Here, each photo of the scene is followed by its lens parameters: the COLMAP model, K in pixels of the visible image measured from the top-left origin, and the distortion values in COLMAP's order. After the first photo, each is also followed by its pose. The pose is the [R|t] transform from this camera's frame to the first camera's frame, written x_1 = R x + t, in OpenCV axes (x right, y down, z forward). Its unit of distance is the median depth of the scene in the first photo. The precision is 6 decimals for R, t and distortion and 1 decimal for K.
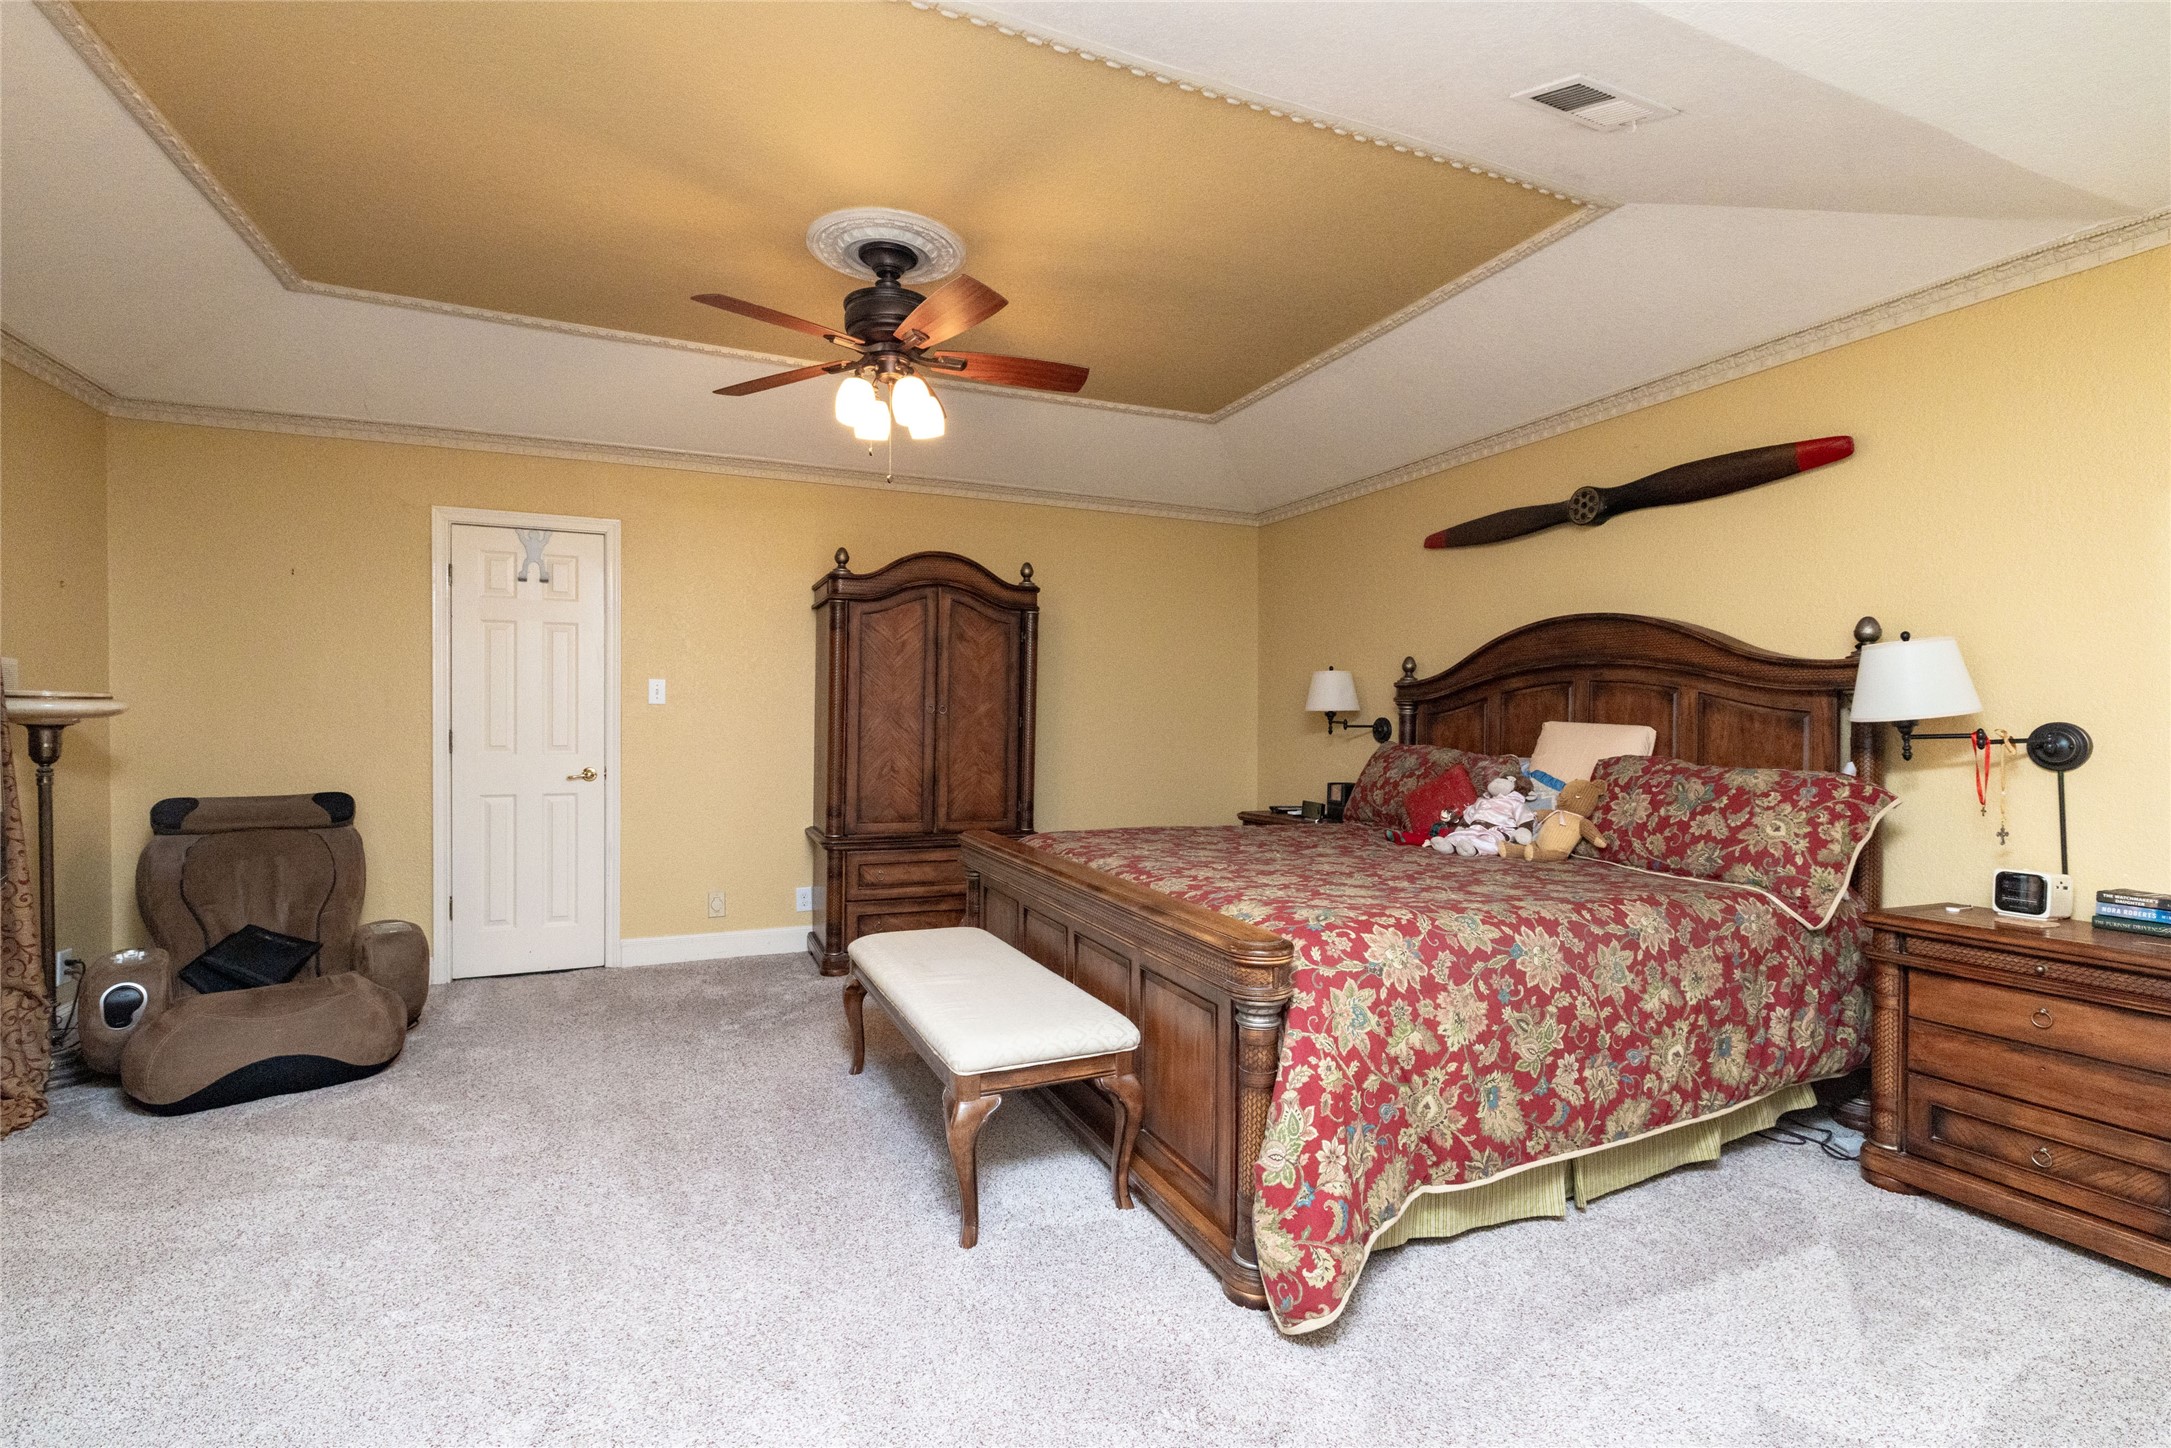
lens RADIAL K [[976.0, 0, 1083.0], [0, 976.0, 734.9], [0, 0, 1]] dist [-0.001198, 0.000541]
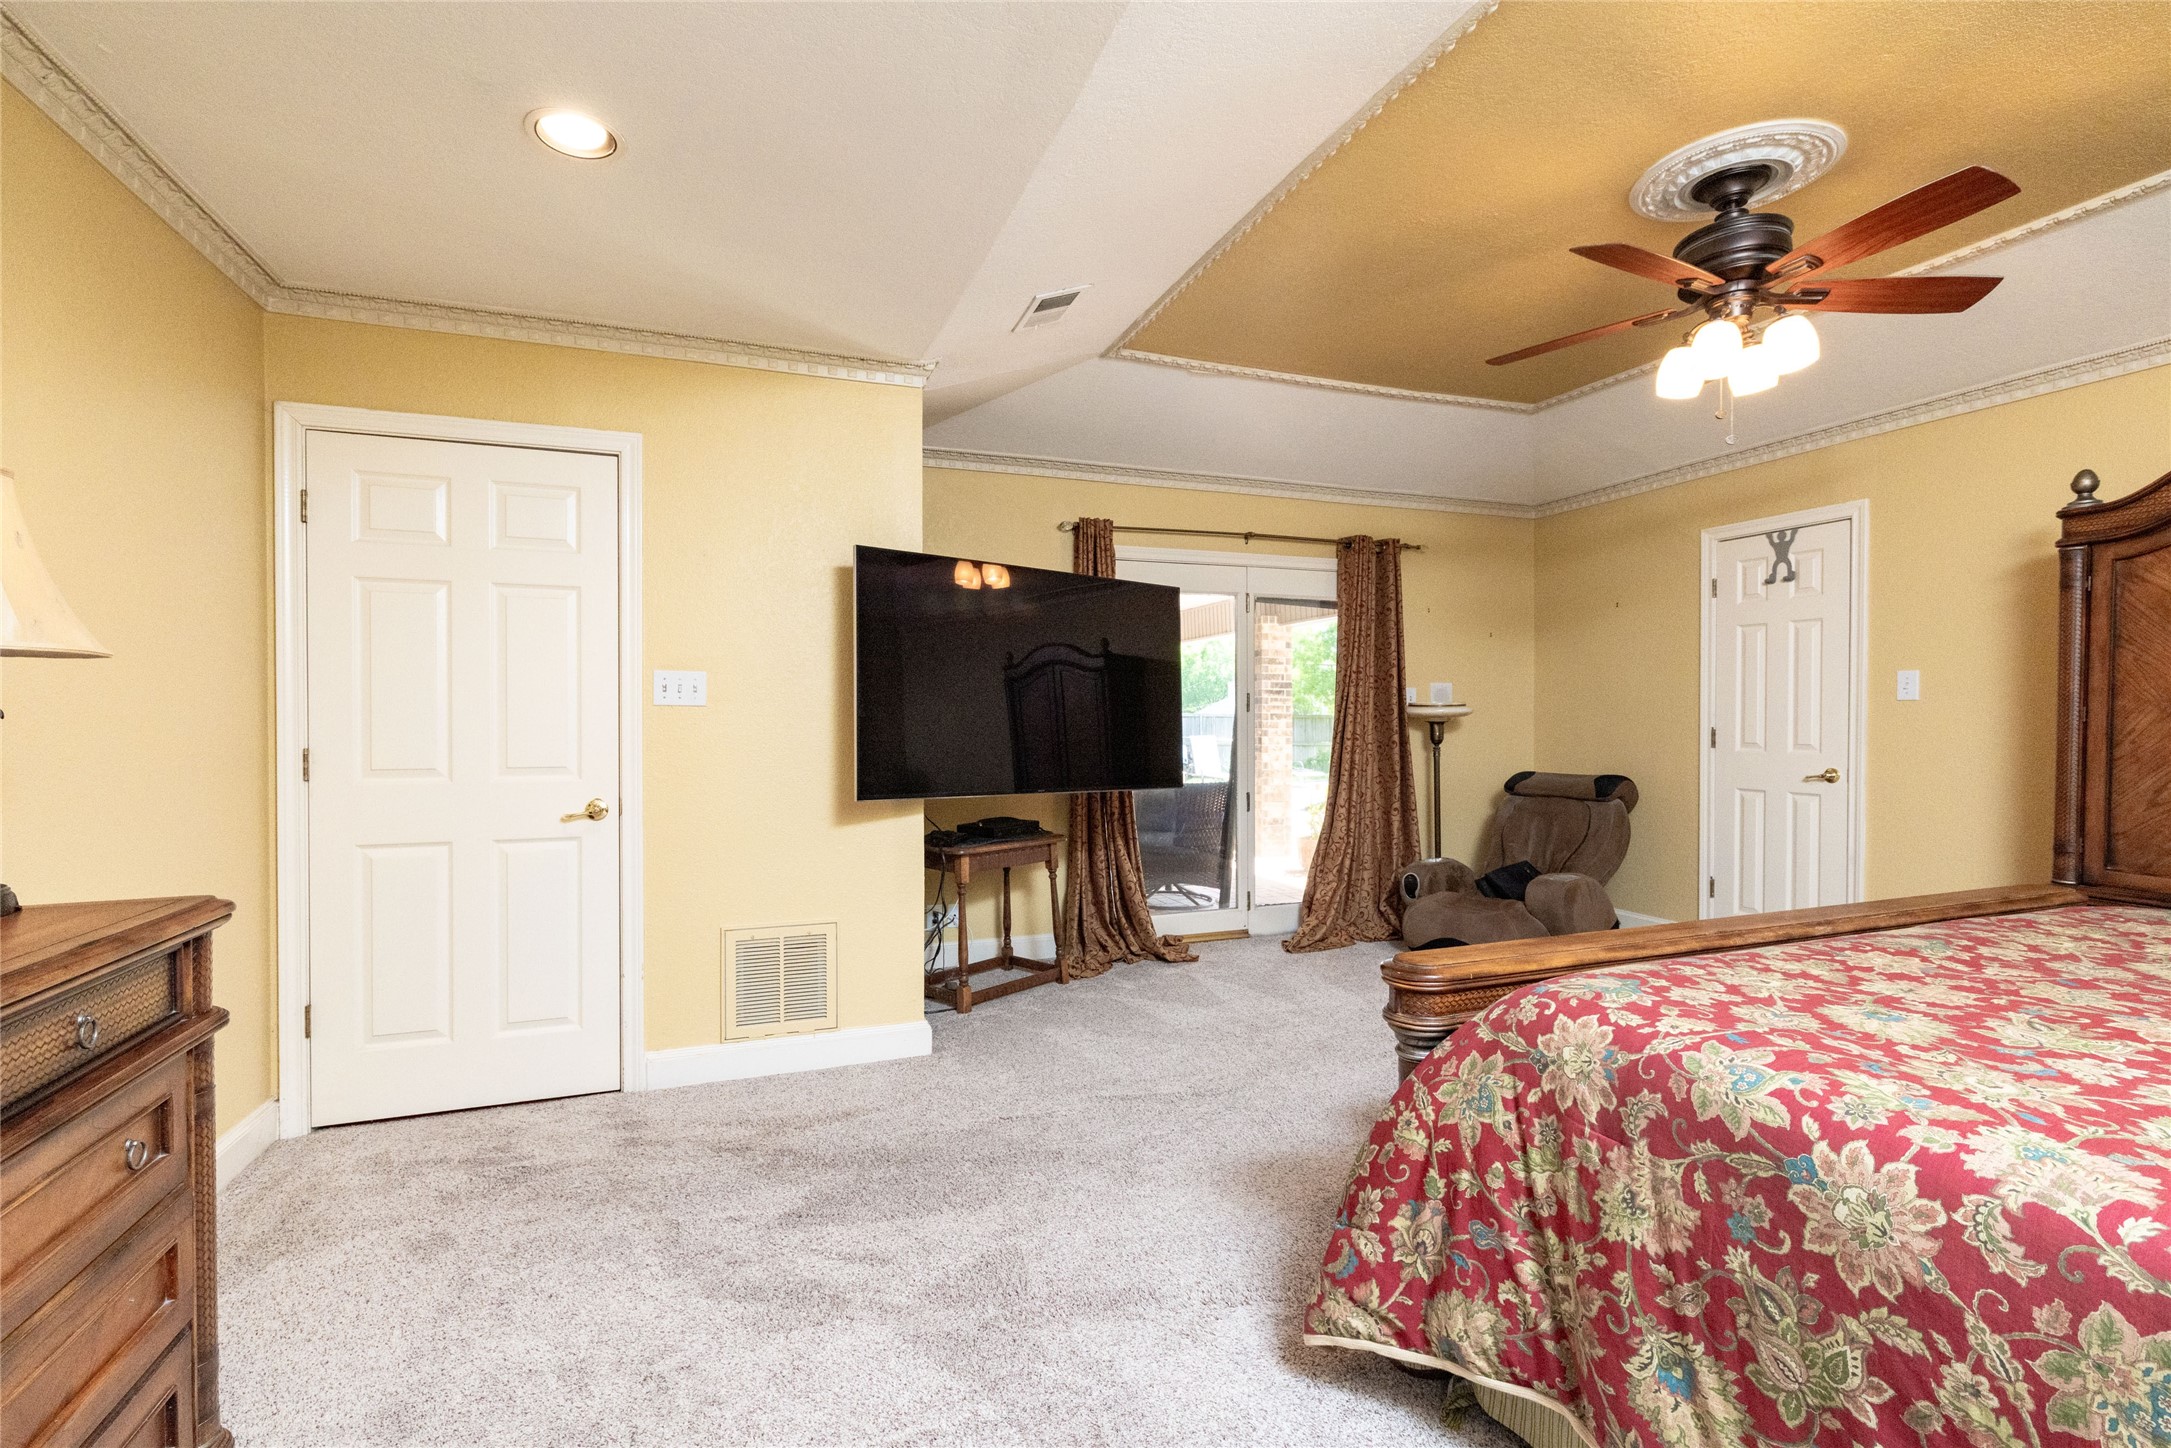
lens RADIAL K [[976.0, 0, 1082.1], [0, 976.0, 722.1], [0, 0, 1]] dist [-0.001198, 0.000541]
pose [[-0.045911, 0.001630, -0.998944, 0.981989], [-0.013798, 0.999902, 0.002265, -0.007553], [0.998850, 0.013887, -0.045884, 0.654112]]
